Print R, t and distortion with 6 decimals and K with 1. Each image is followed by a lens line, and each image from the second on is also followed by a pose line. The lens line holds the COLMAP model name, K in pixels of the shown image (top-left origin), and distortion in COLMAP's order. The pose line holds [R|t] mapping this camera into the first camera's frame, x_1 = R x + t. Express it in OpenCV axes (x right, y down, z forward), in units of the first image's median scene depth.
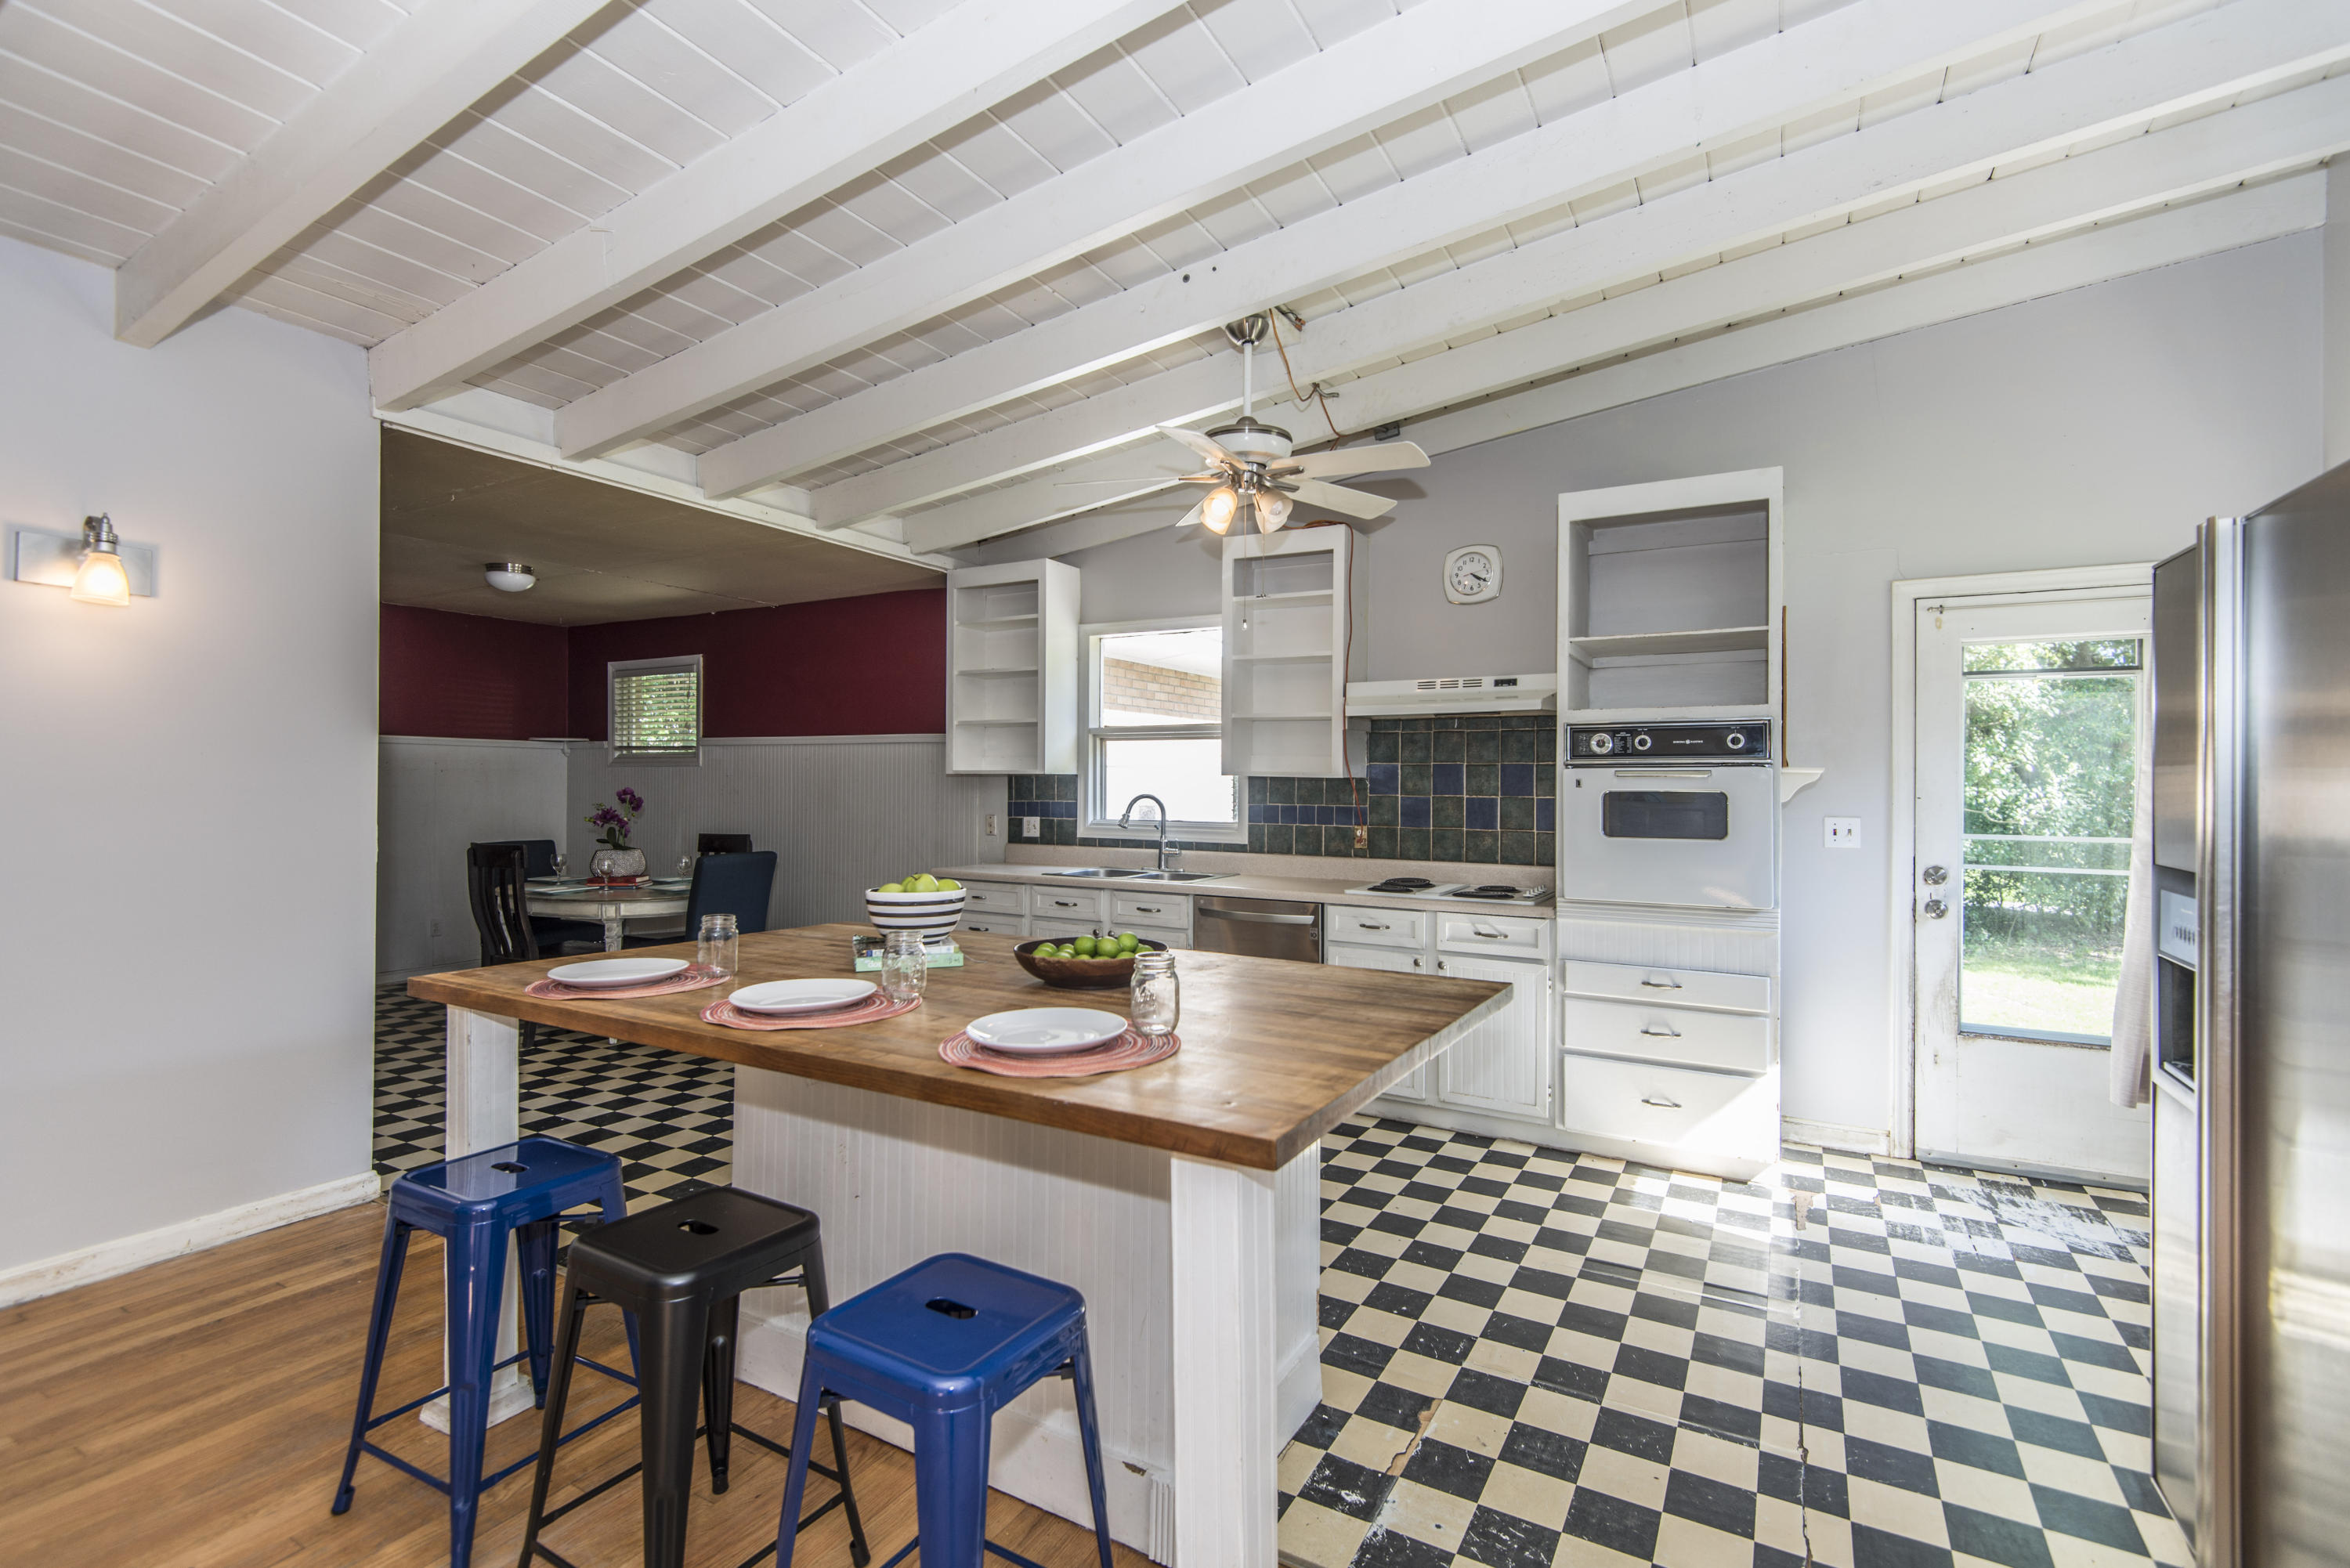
lens RADIAL K [[1064.8, 0, 1173.3], [0, 1064.8, 771.5], [0, 0, 1]] dist [0.002448, 0.000346]
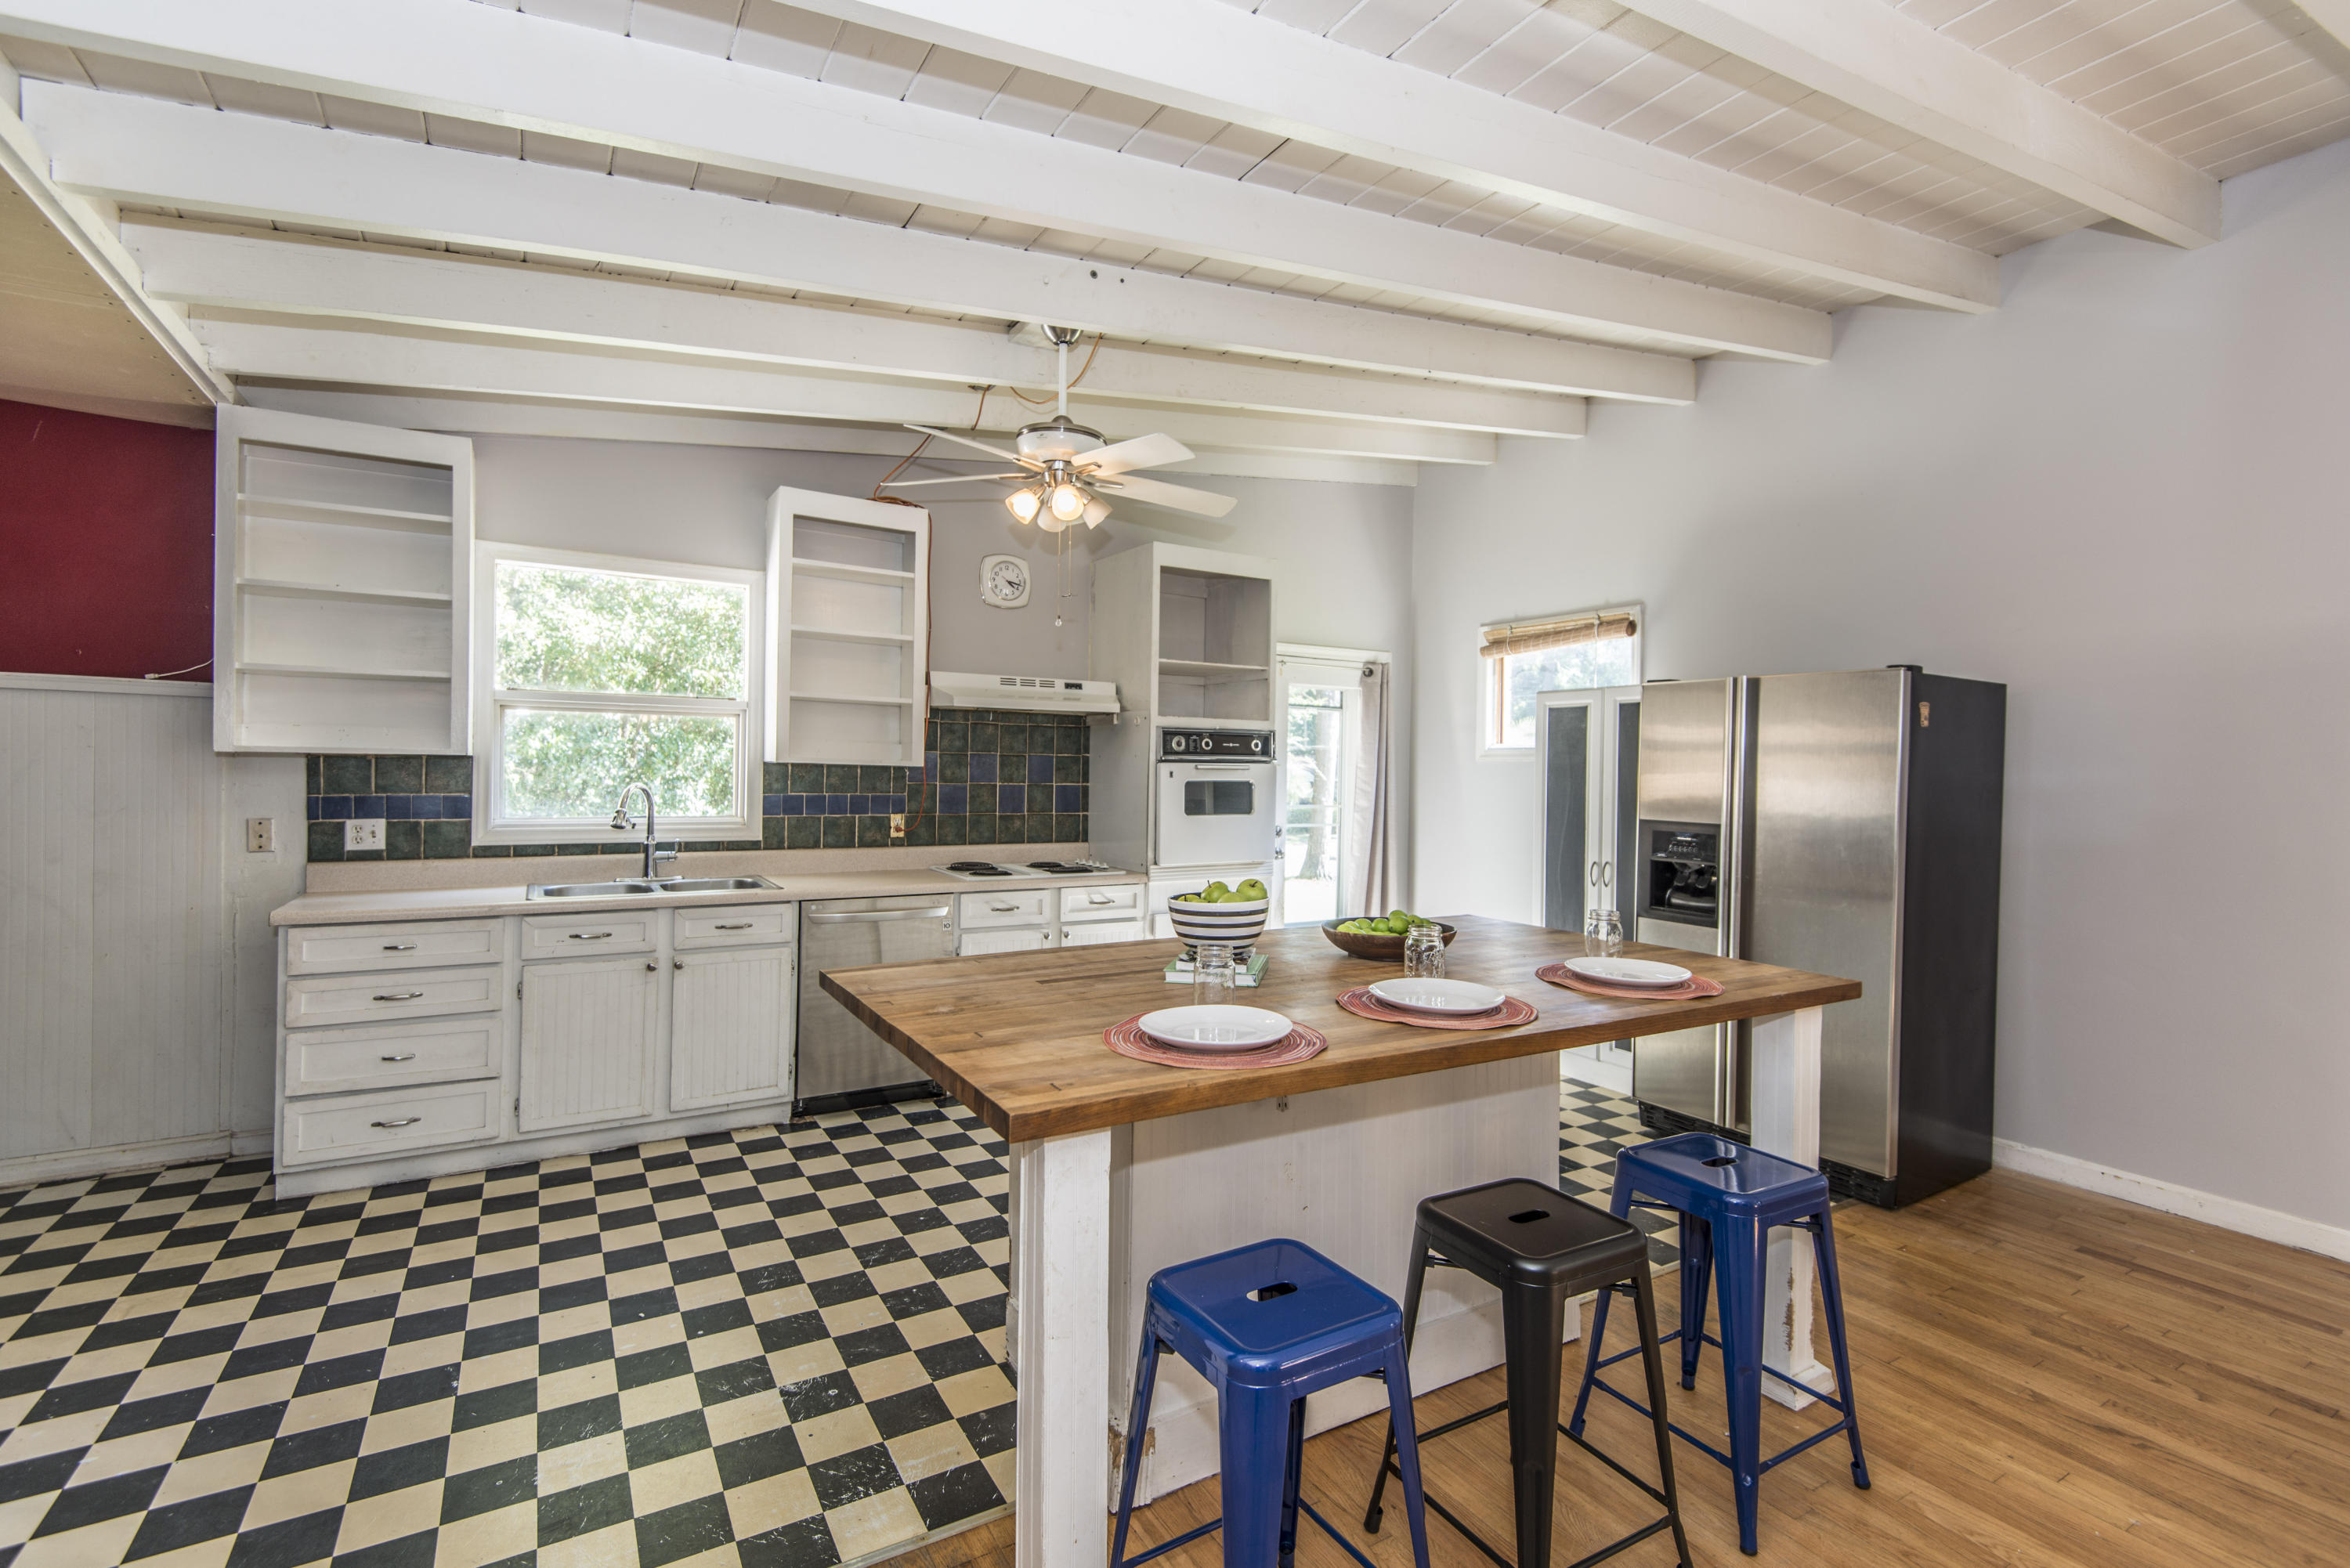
lens RADIAL K [[1045.2, 0, 1213.0], [0, 1045.2, 779.8], [0, 0, 1]] dist [-0.020315, 0.000228]
pose [[0.454164, -0.010363, 0.890858, -0.543849], [-0.022972, 0.999464, 0.023338, -0.009967], [-0.890622, -0.031064, 0.453682, 0.298301]]
